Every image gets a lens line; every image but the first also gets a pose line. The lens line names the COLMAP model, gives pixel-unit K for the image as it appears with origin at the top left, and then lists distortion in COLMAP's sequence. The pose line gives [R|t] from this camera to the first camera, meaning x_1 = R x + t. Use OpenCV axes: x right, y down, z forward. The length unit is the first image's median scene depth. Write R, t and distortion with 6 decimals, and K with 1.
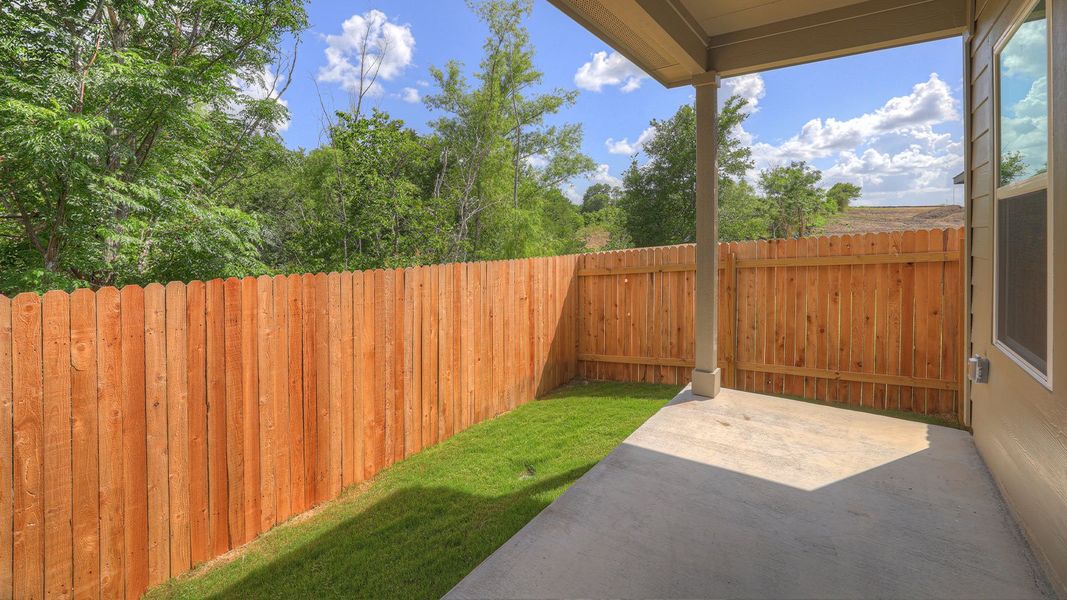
lens RADIAL K [[471.9, 0, 528.5], [0, 471.9, 231.7], [0, 0, 1]] dist [0.000289, 0.001479]
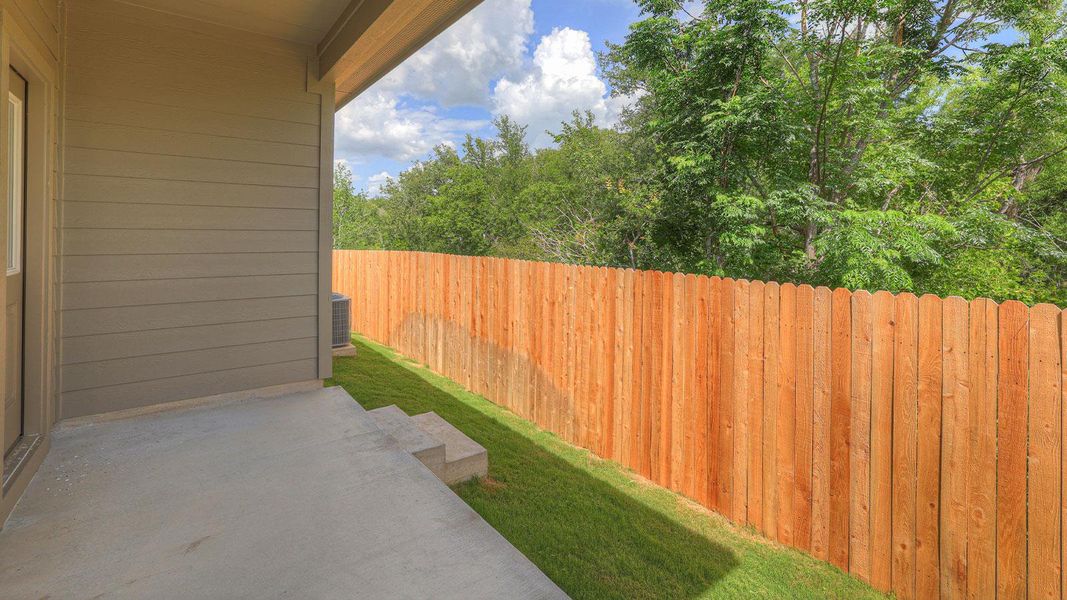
lens RADIAL K [[471.9, 0, 528.5], [0, 471.9, 231.7], [0, 0, 1]] dist [0.000289, 0.001479]
pose [[-0.264244, -0.014851, -0.964341, 0.682517], [-0.019099, 0.999766, -0.010163, 0.009554], [0.964267, 0.015733, -0.264466, 0.963085]]
